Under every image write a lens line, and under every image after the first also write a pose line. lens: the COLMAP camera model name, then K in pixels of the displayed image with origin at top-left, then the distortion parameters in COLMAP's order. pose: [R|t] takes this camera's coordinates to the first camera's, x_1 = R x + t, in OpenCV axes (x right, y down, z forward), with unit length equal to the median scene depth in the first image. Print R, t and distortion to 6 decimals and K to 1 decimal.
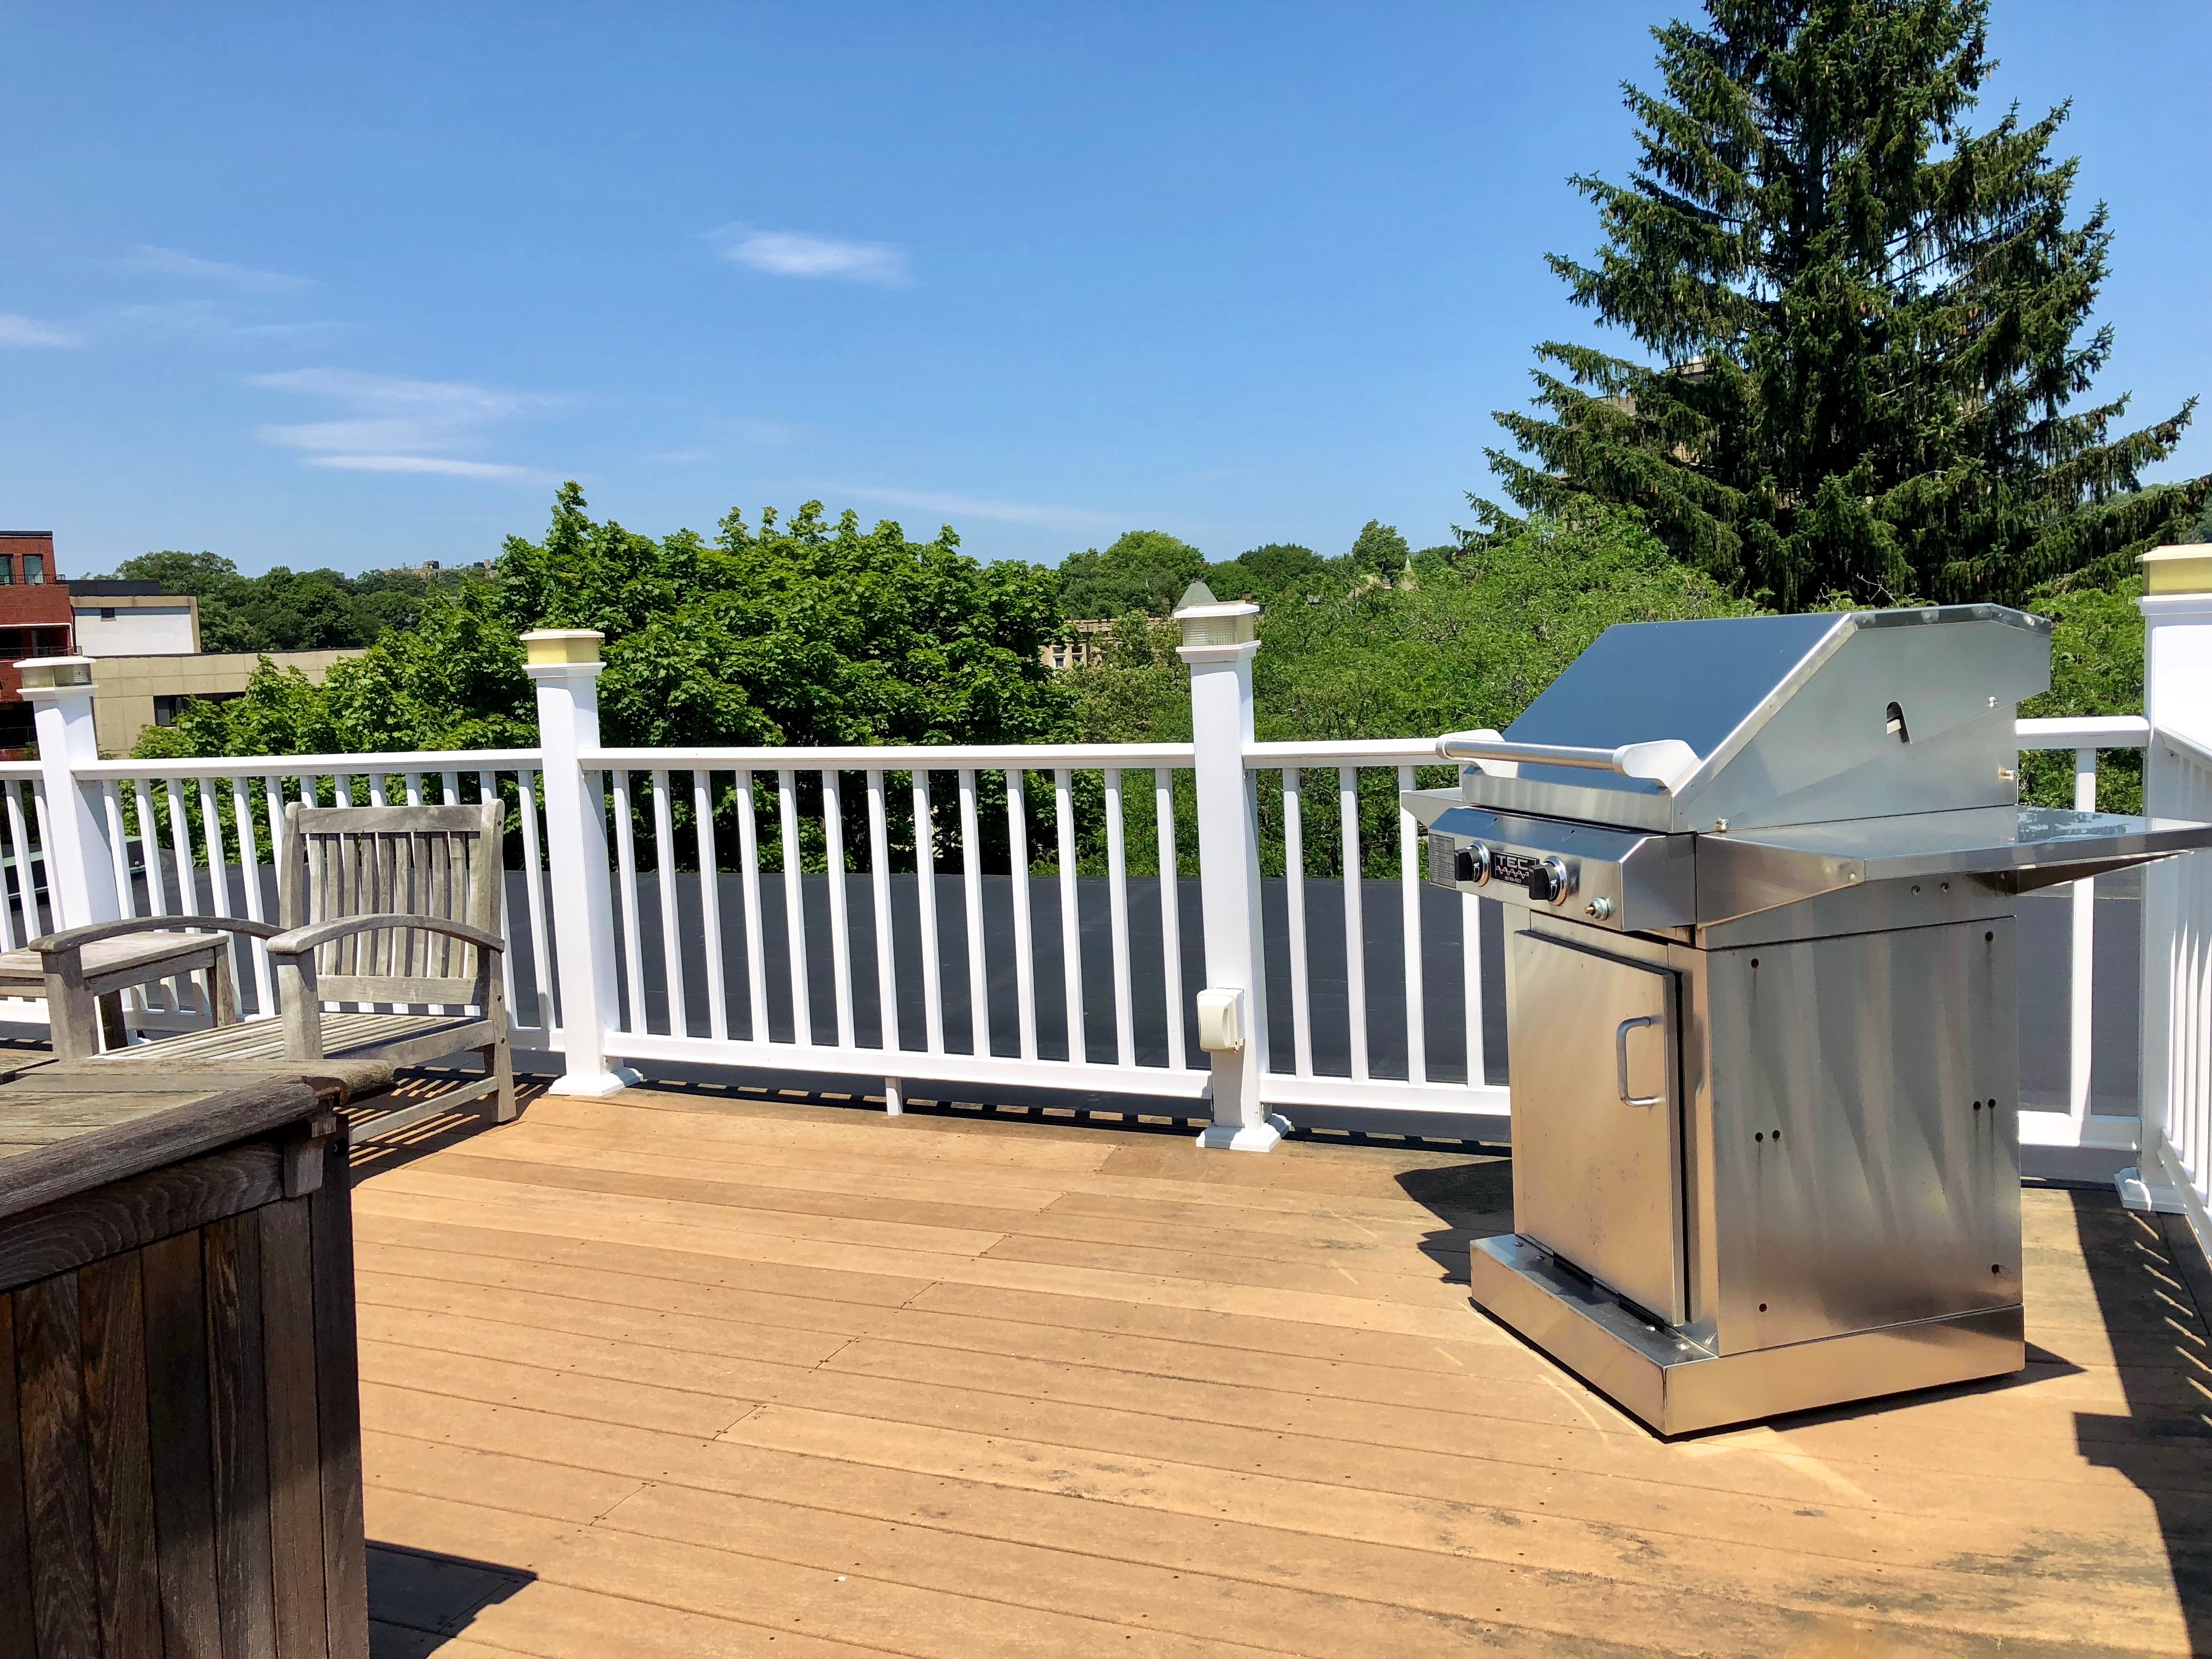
lens RADIAL K [[1808.5, 0, 1117.5], [0, 1808.5, 762.0], [0, 0, 1]] dist [0.012710, 0.009420]
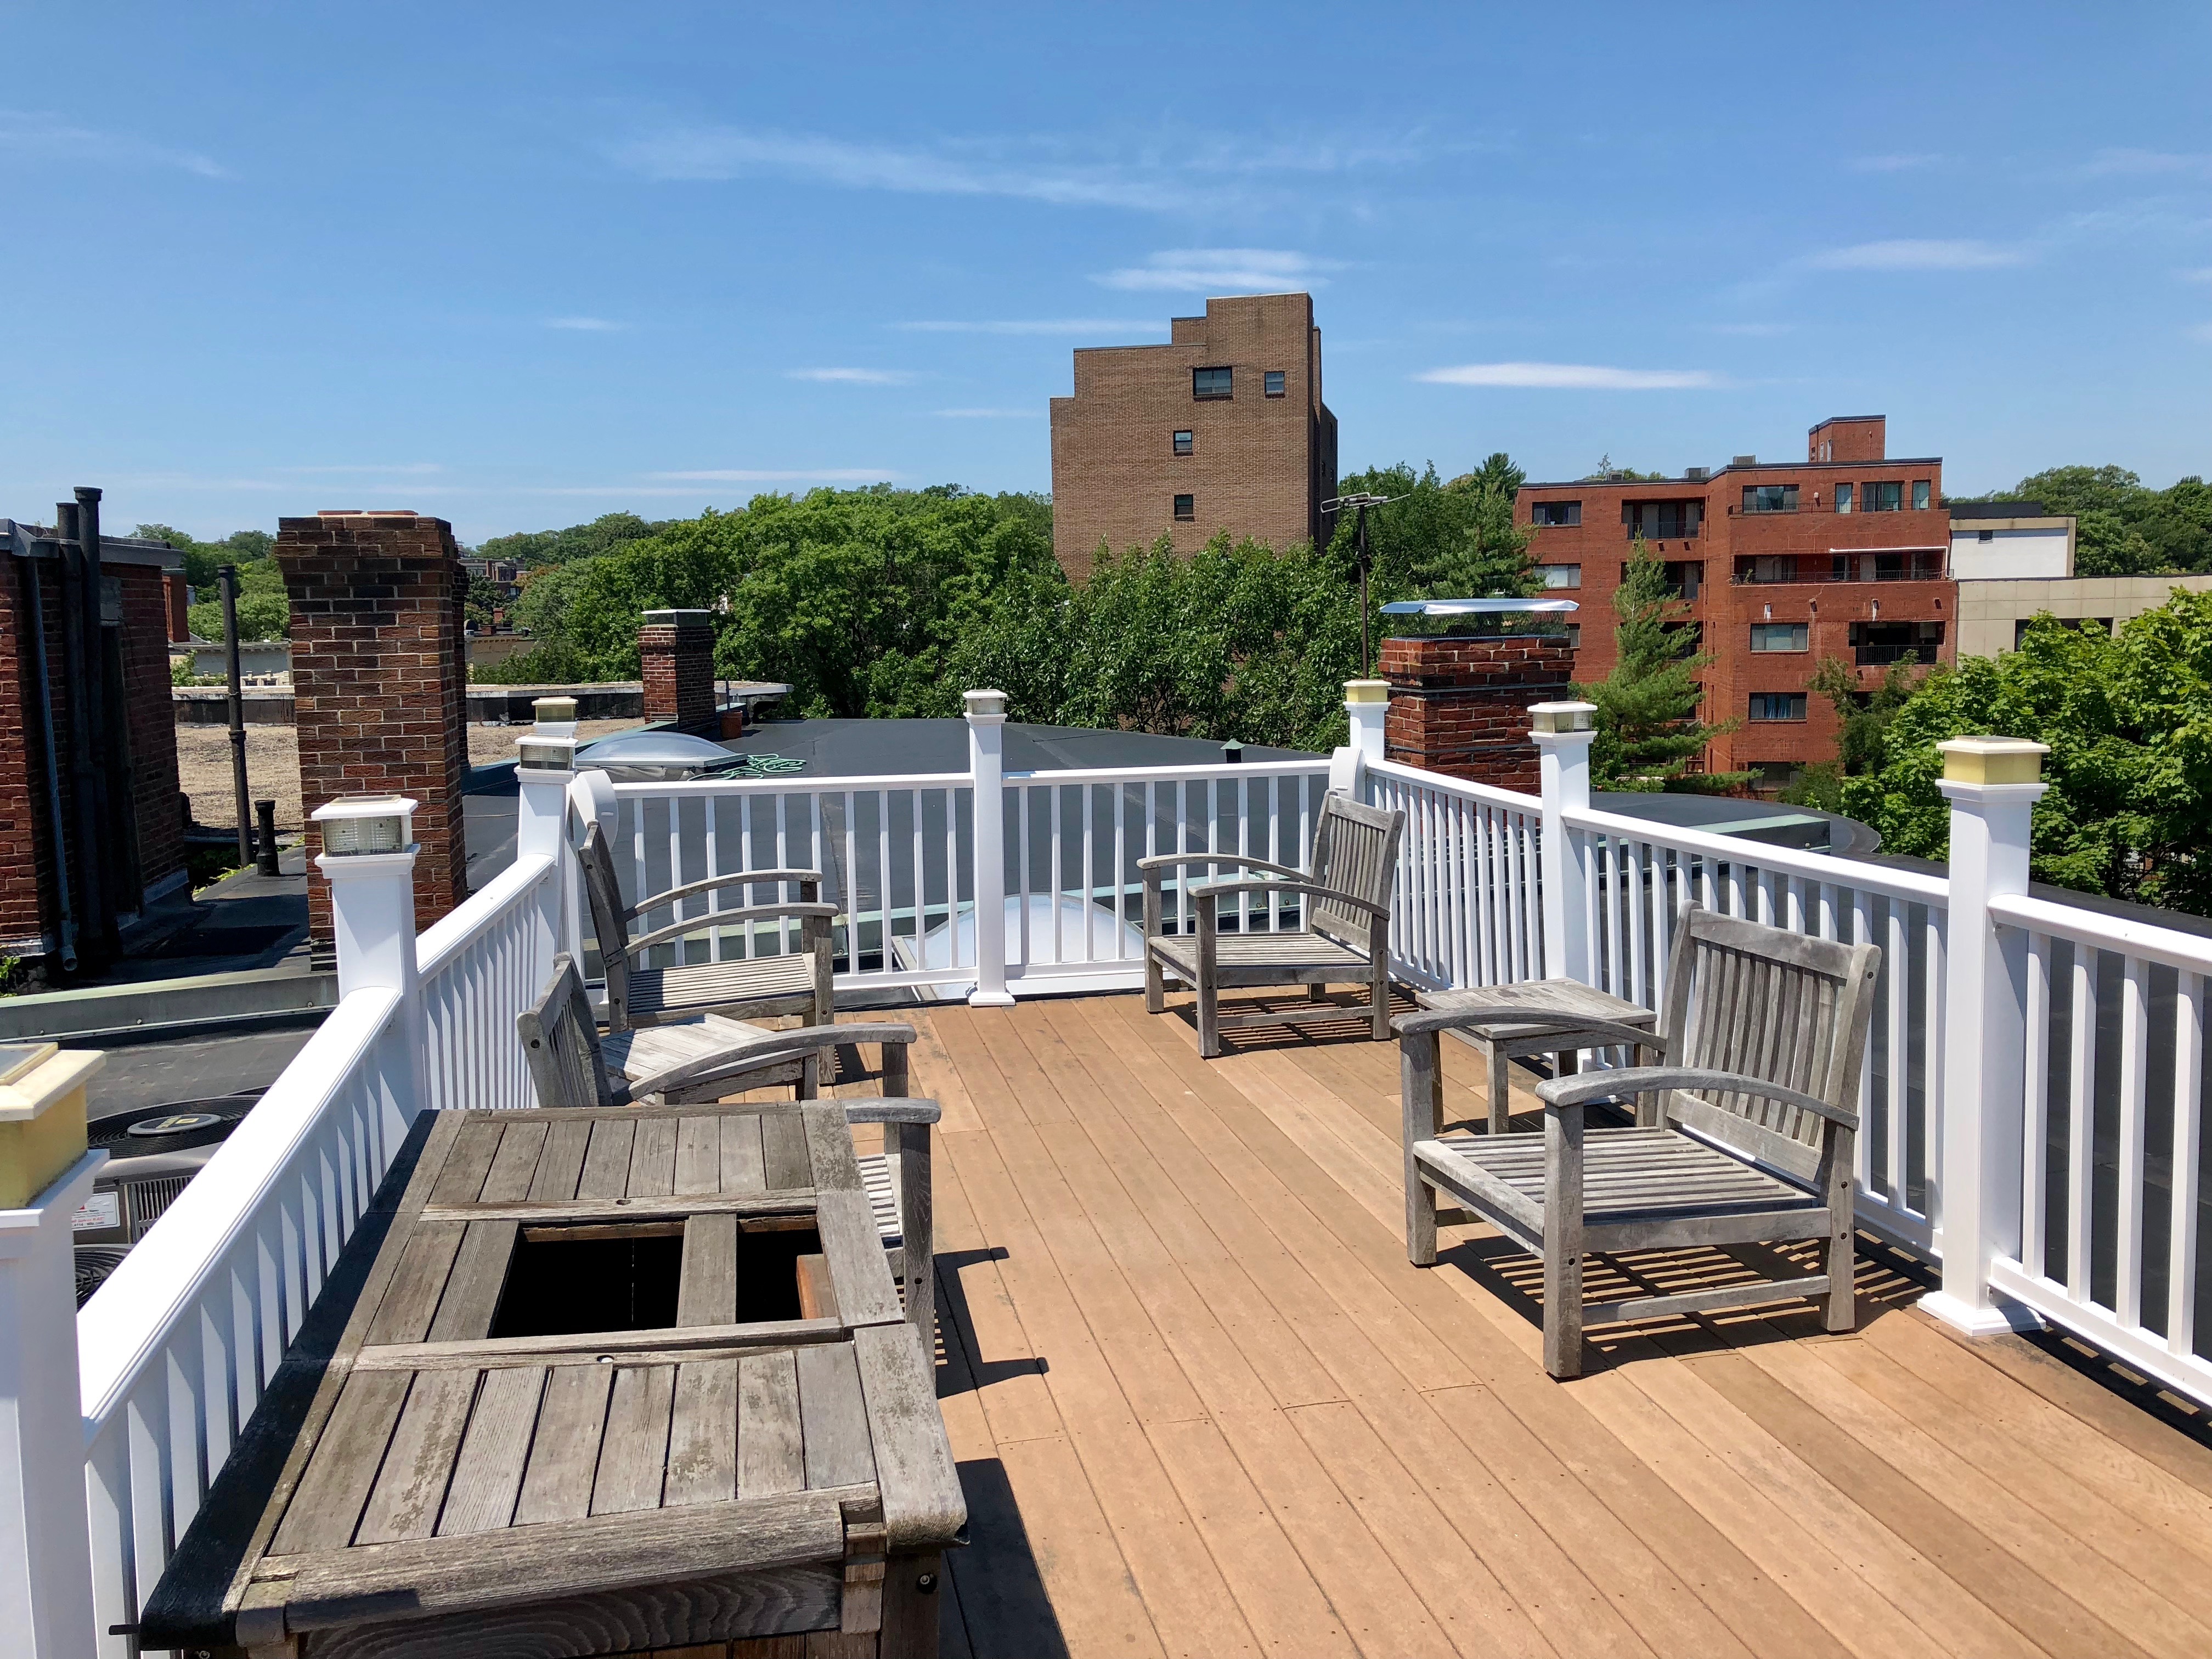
lens RADIAL K [[1808.5, 0, 1117.5], [0, 1808.5, 762.0], [0, 0, 1]] dist [0.012710, 0.009420]
pose [[0.578803, 0.102318, -0.809023, 0.115851], [-0.066311, 0.994717, 0.078361, -0.102634], [0.812767, 0.008292, 0.582530, 0.235688]]
